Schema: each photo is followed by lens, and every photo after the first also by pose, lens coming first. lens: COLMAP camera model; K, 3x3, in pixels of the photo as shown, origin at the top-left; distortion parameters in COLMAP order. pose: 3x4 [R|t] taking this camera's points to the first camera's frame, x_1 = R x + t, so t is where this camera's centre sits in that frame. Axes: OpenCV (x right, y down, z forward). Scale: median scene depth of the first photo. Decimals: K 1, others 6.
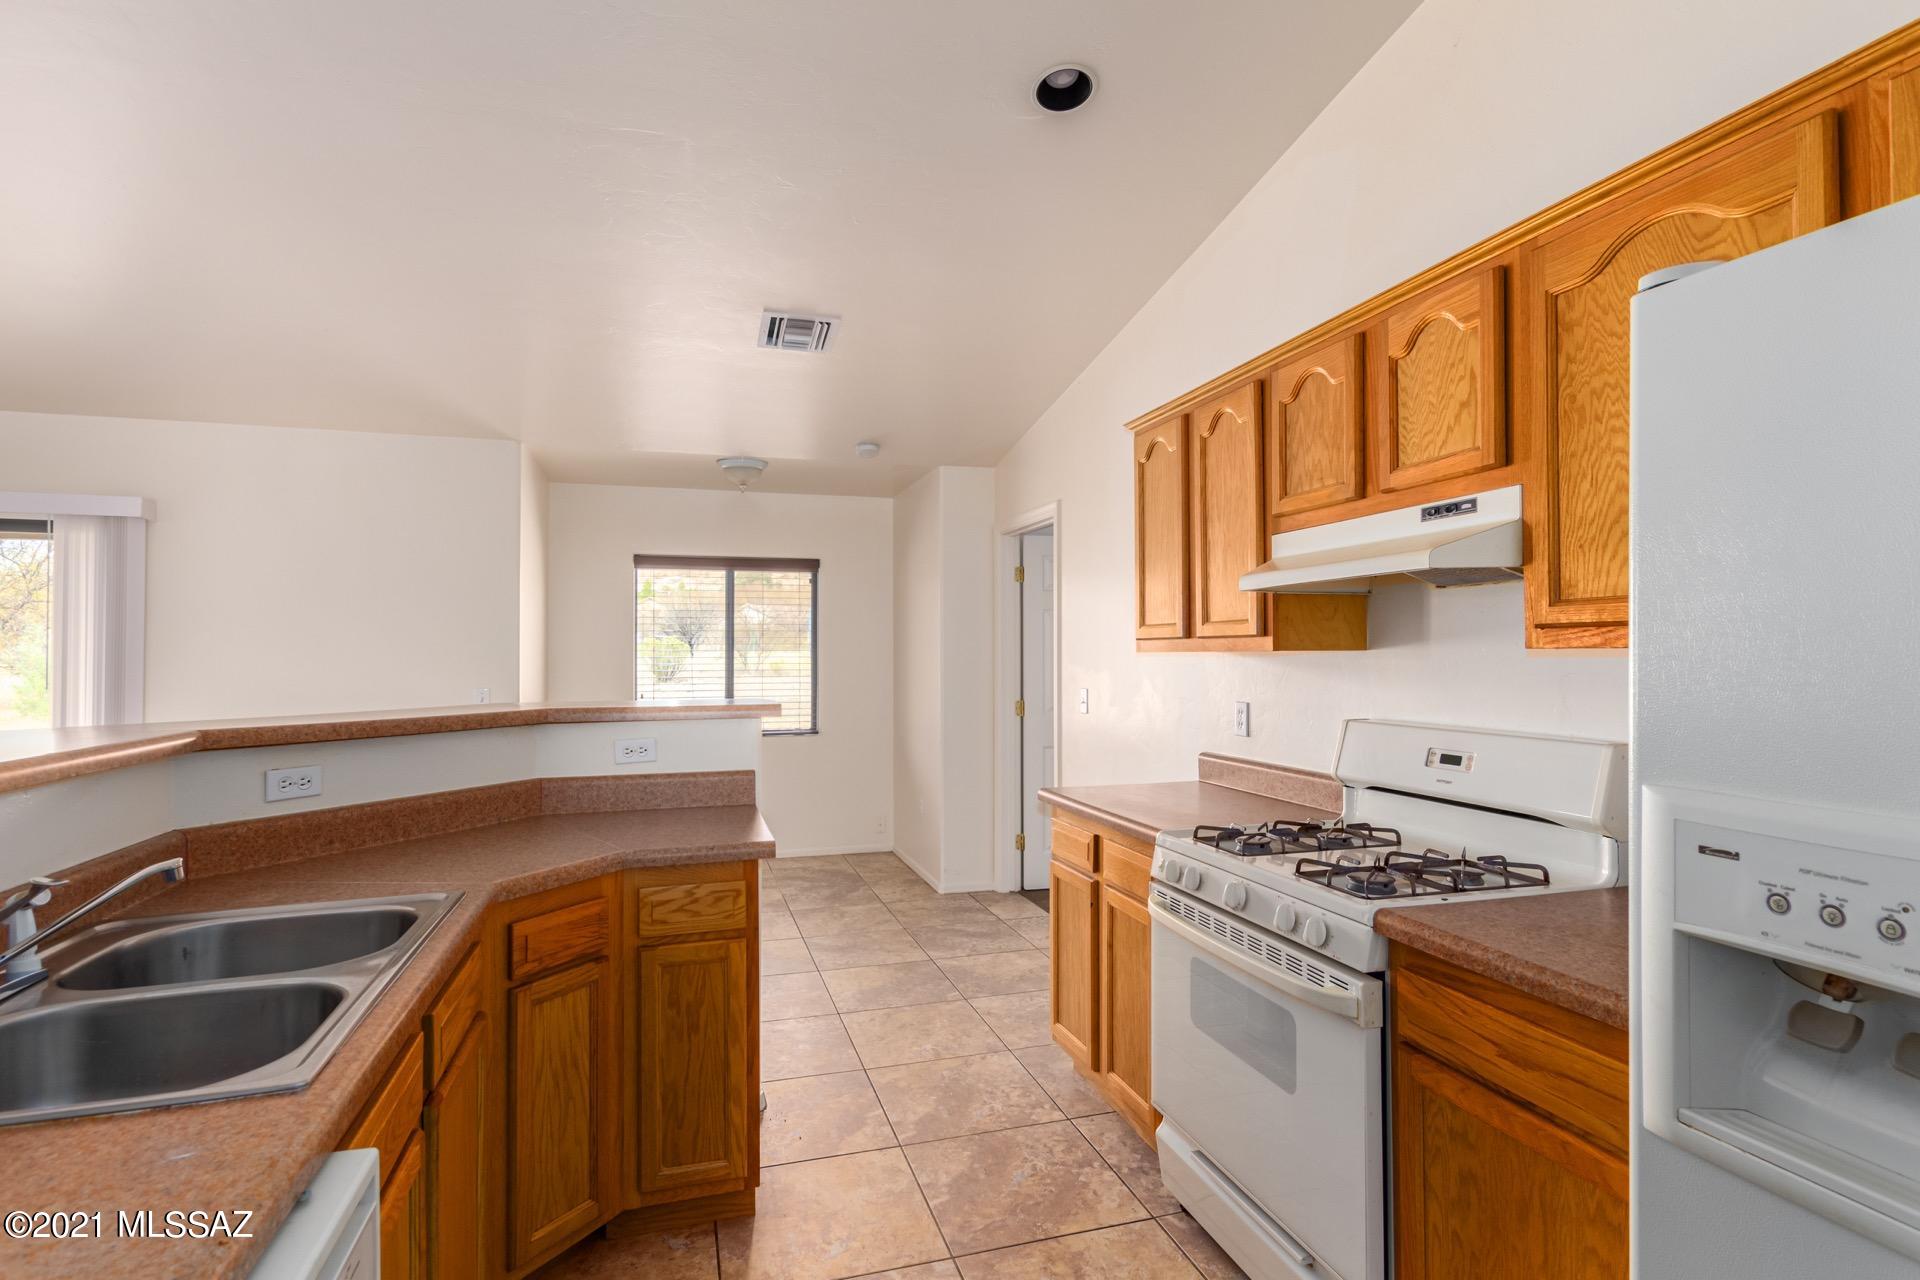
lens RADIAL K [[943.9, 0, 956.0], [0, 943.9, 642.2], [0, 0, 1]] dist [0.020495, -0.011045]
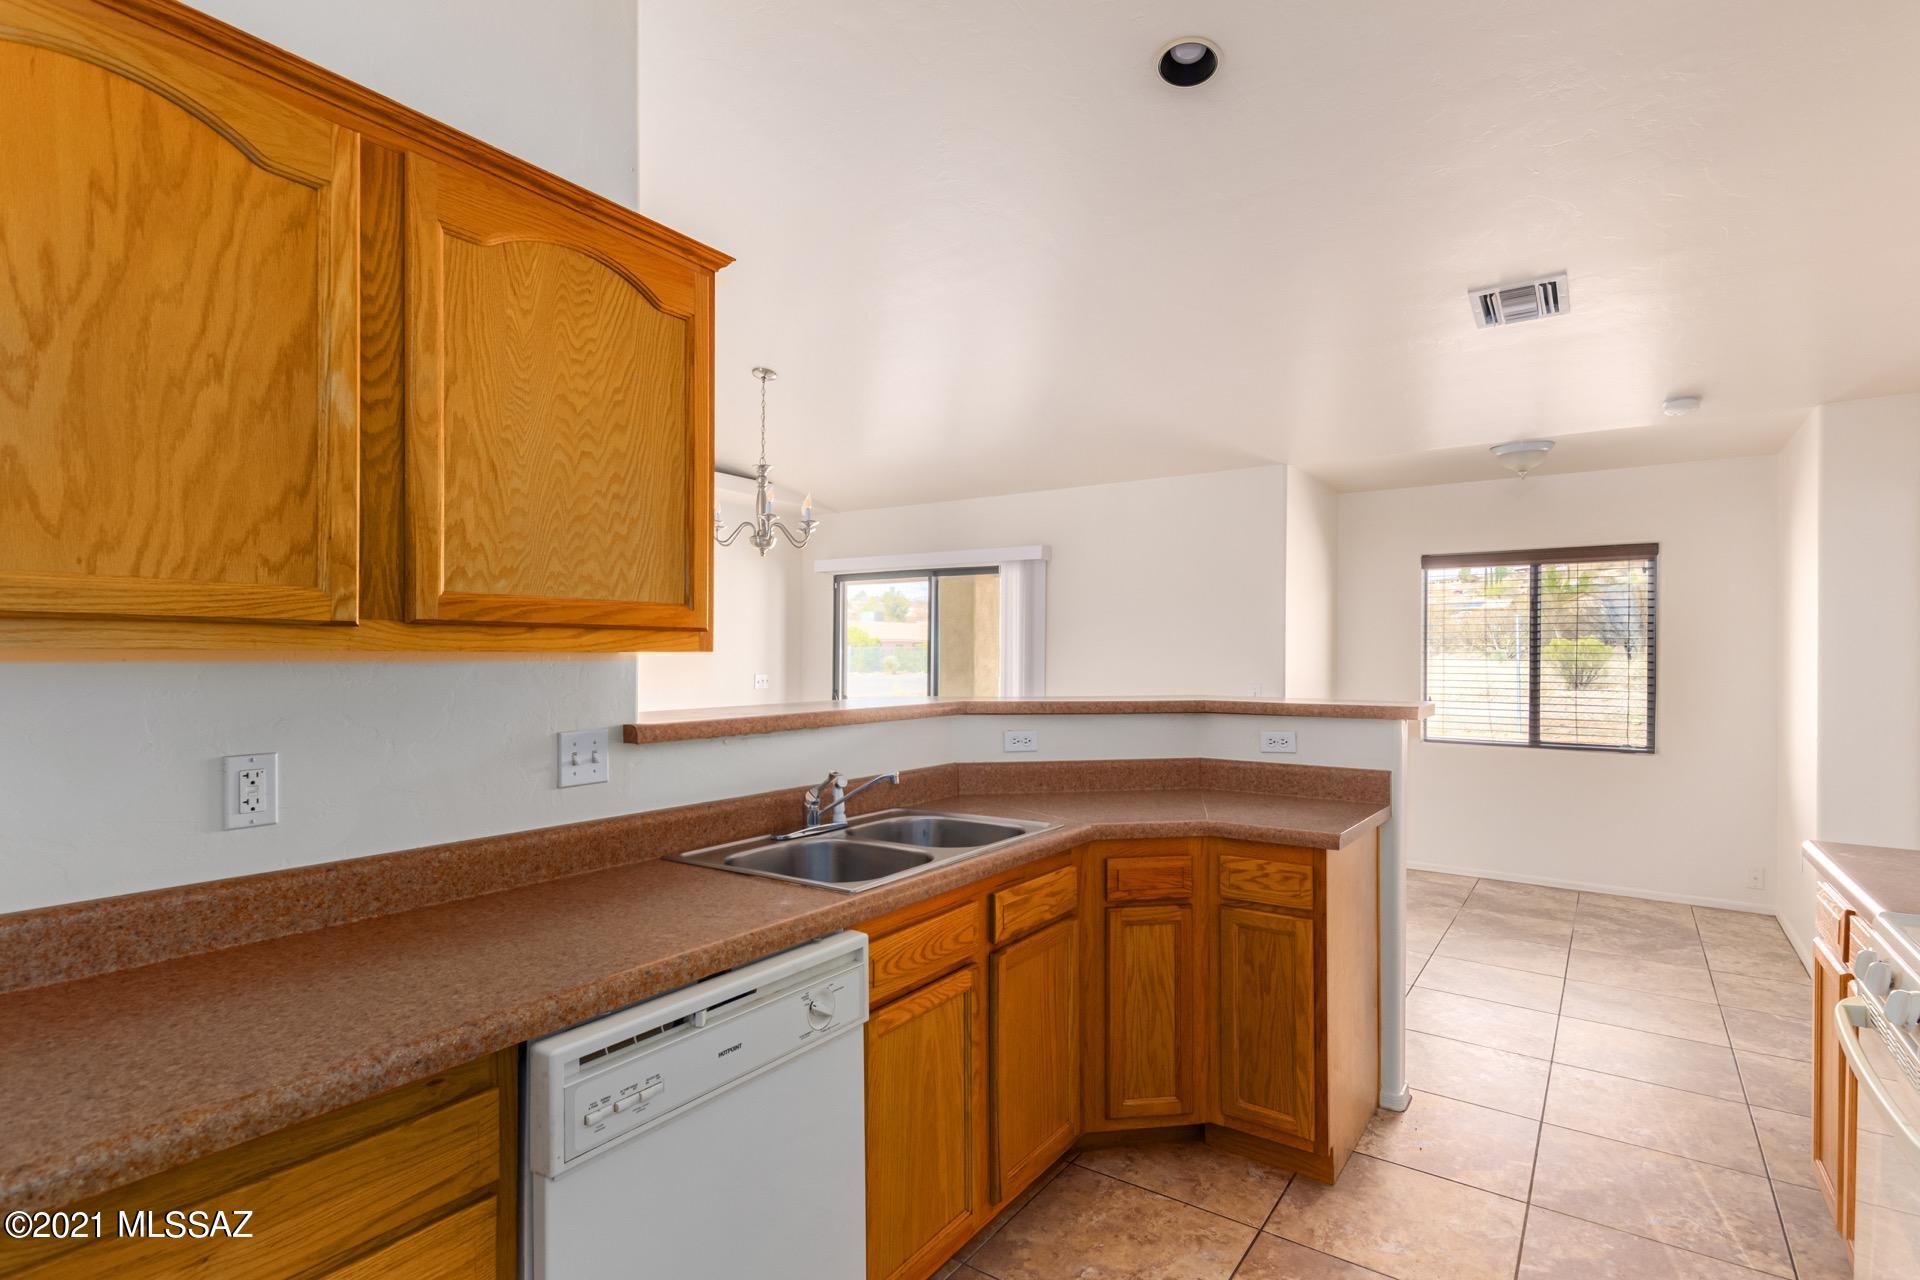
lens RADIAL K [[932.2, 0, 959.0], [0, 932.2, 653.5], [0, 0, 1]] dist [0.024444, -0.013633]
pose [[0.617822, 0.006095, -0.786295, 0.370725], [0.002686, 0.999948, 0.009861, -0.001729], [0.786314, -0.008204, 0.617773, 0.030943]]
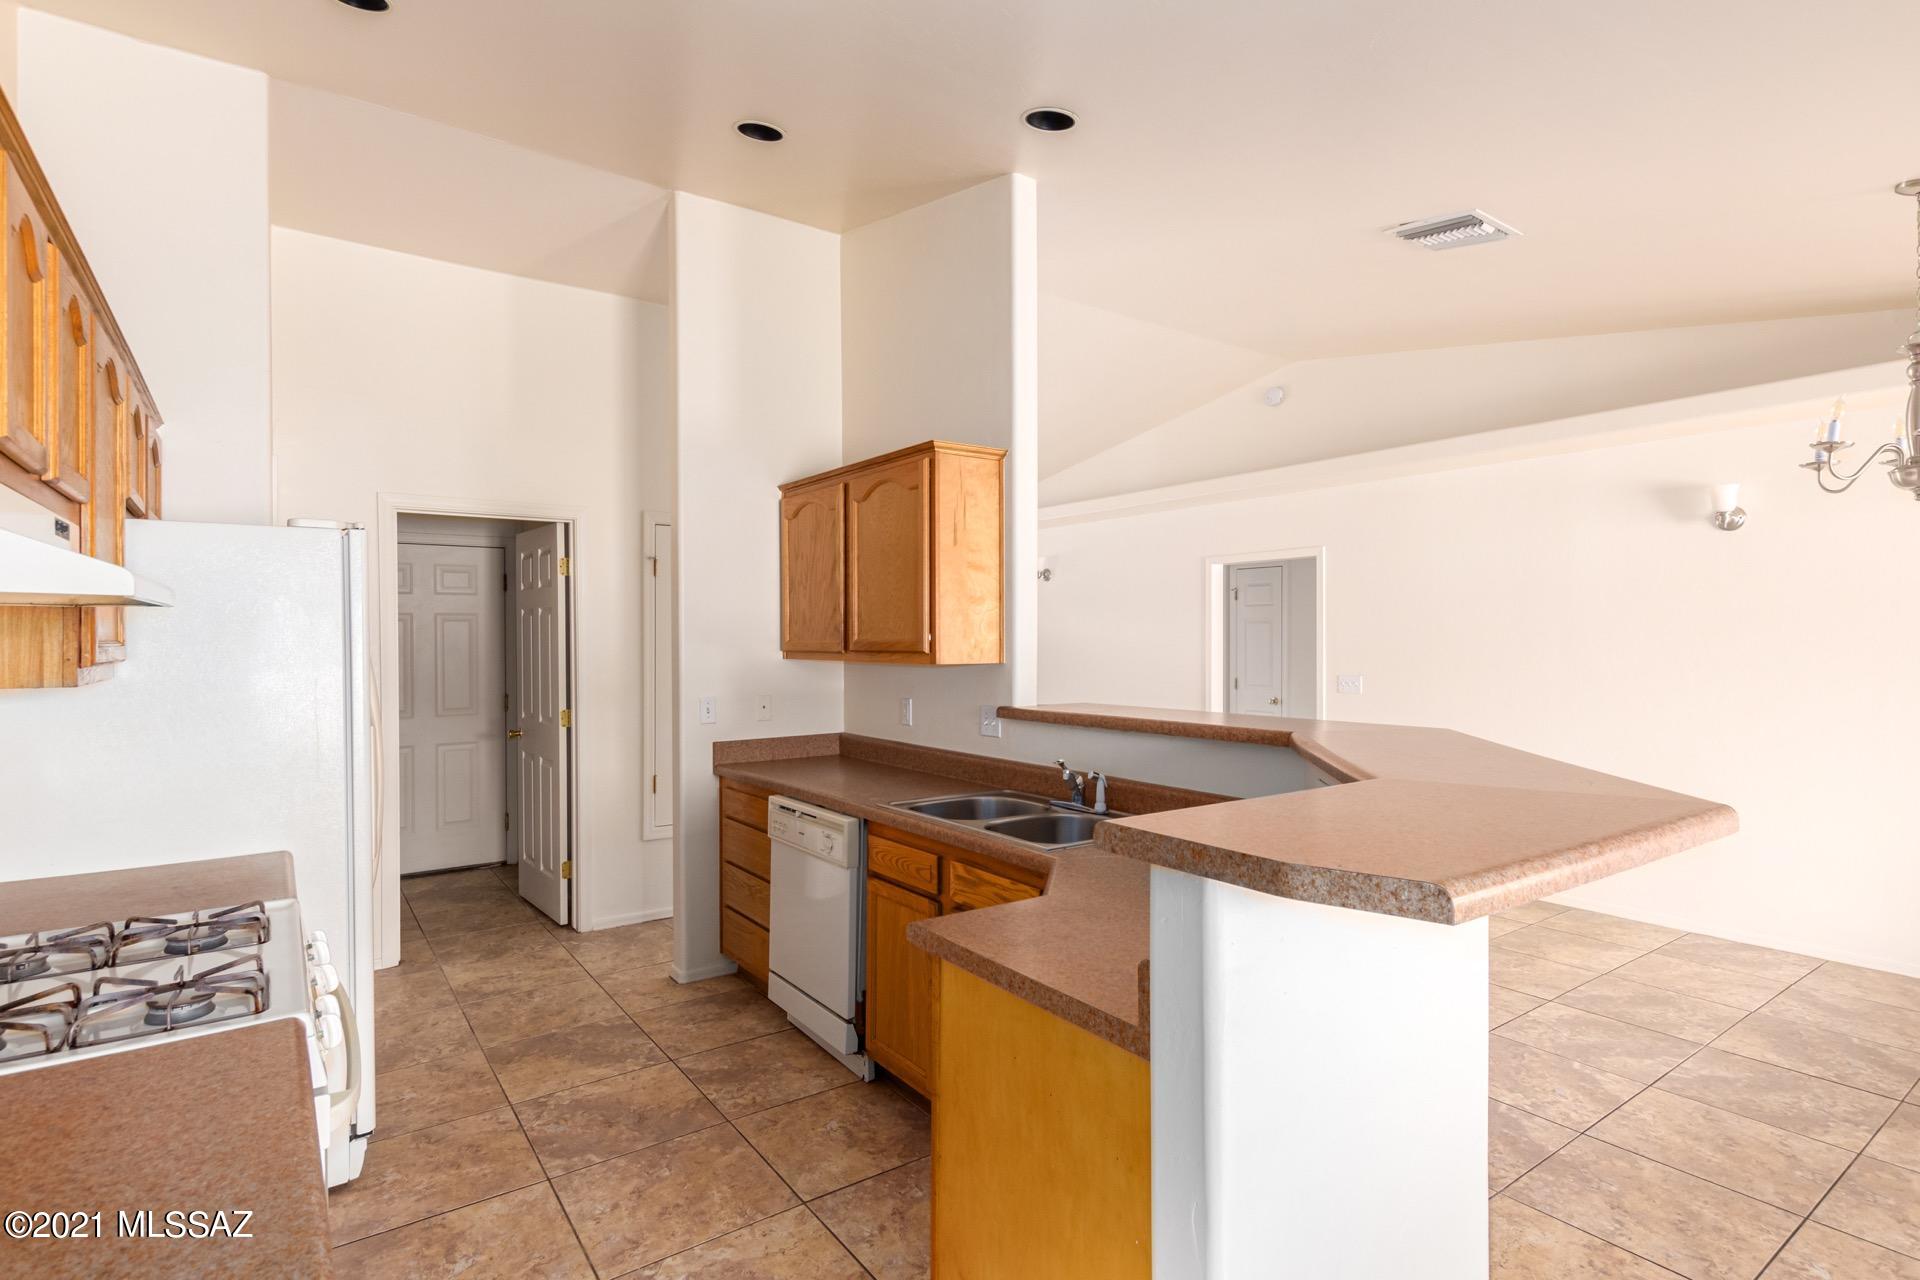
lens RADIAL K [[943.9, 0, 956.0], [0, 943.9, 642.2], [0, 0, 1]] dist [0.020495, -0.011045]
pose [[-0.948519, 0.008558, -0.316605, 0.022449], [0.010698, 0.999930, -0.005022, -0.023553], [0.316540, -0.008151, -0.948544, 1.827433]]
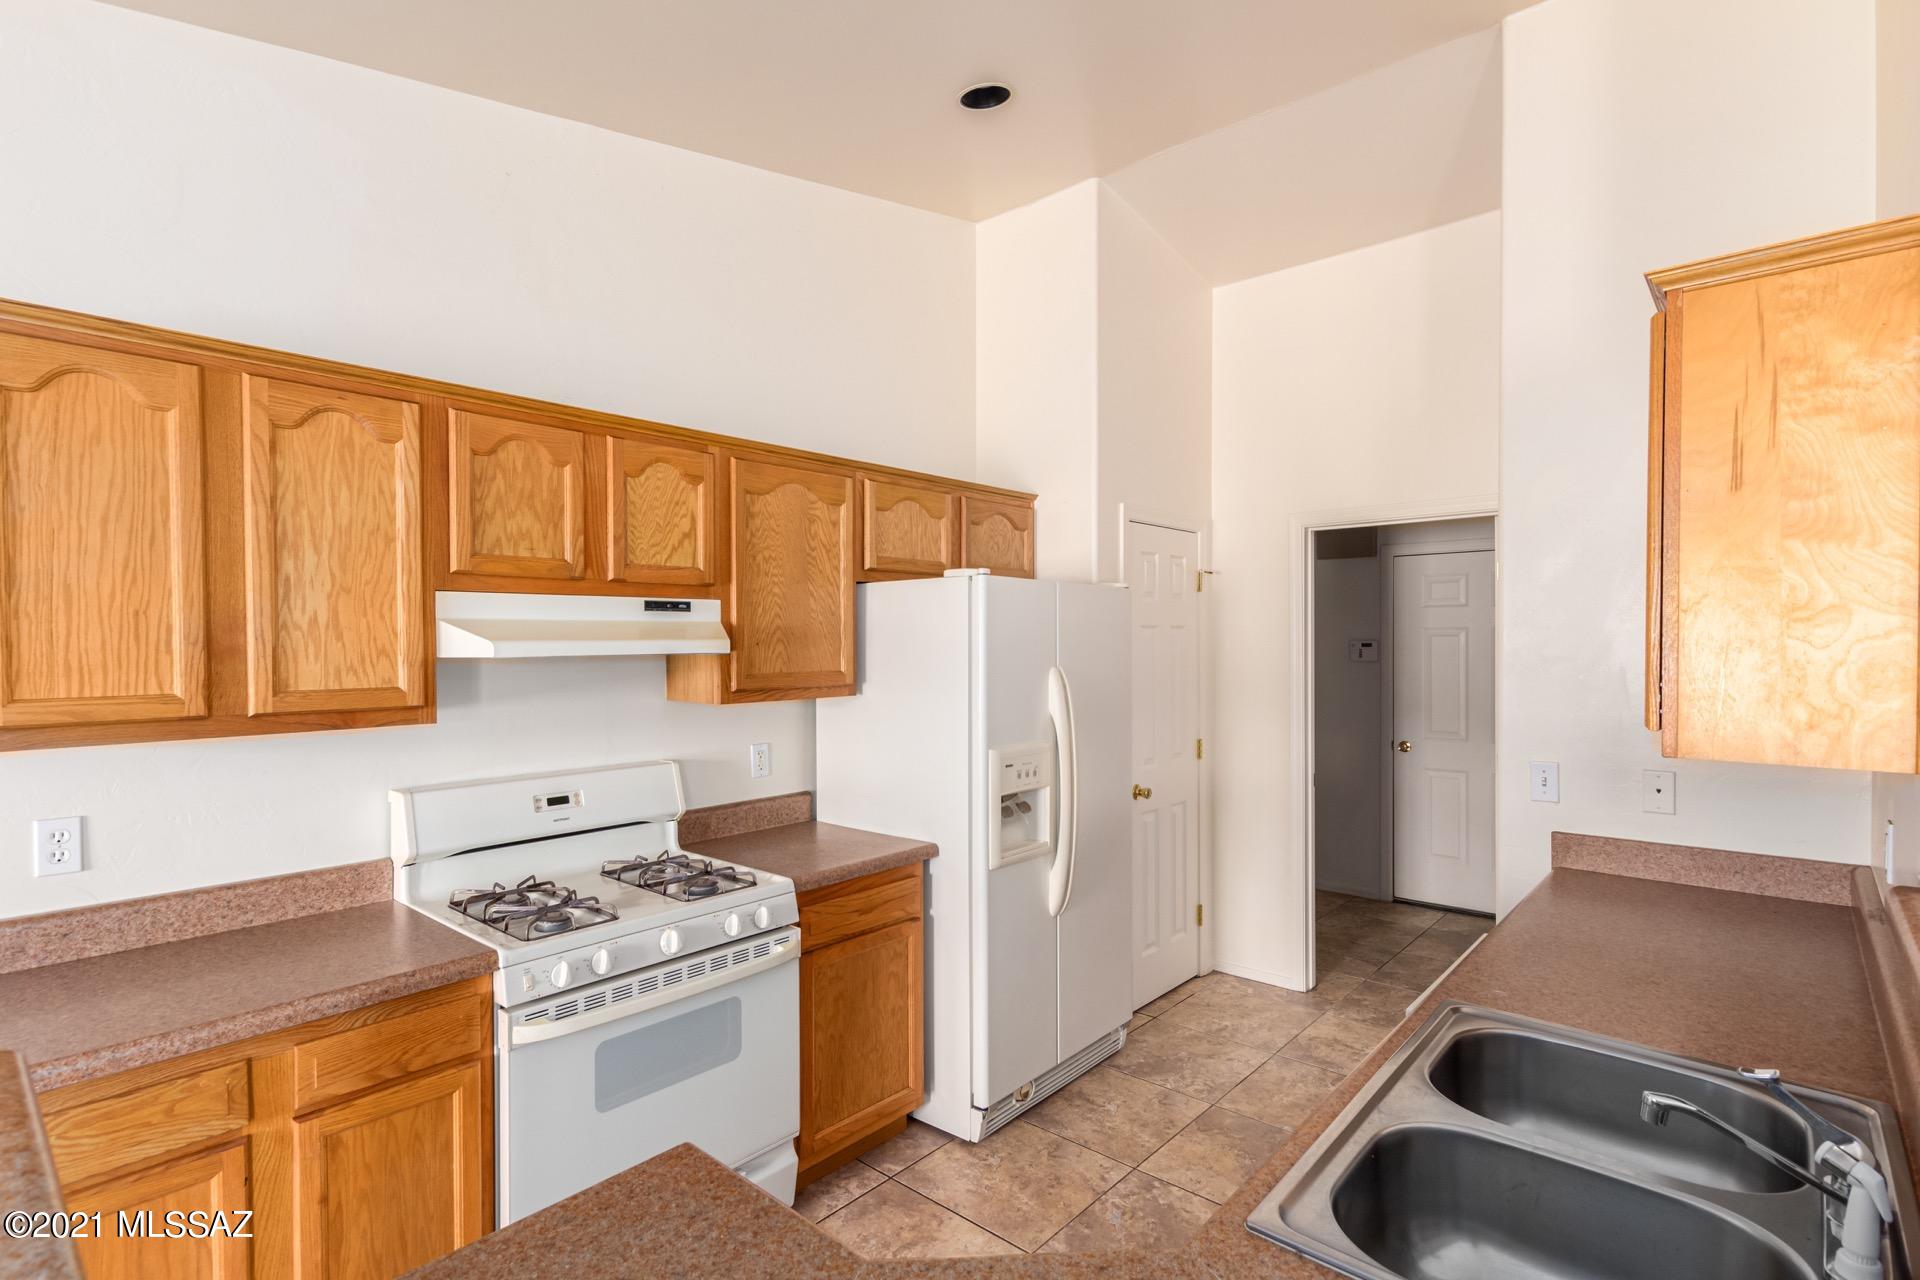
lens RADIAL K [[932.2, 0, 959.0], [0, 932.2, 653.5], [0, 0, 1]] dist [0.024444, -0.013633]
pose [[-0.525725, -0.010468, 0.850590, -0.745485], [-0.007276, 0.999943, 0.007809, -0.074619], [-0.850623, -0.002084, -0.525772, 1.188152]]
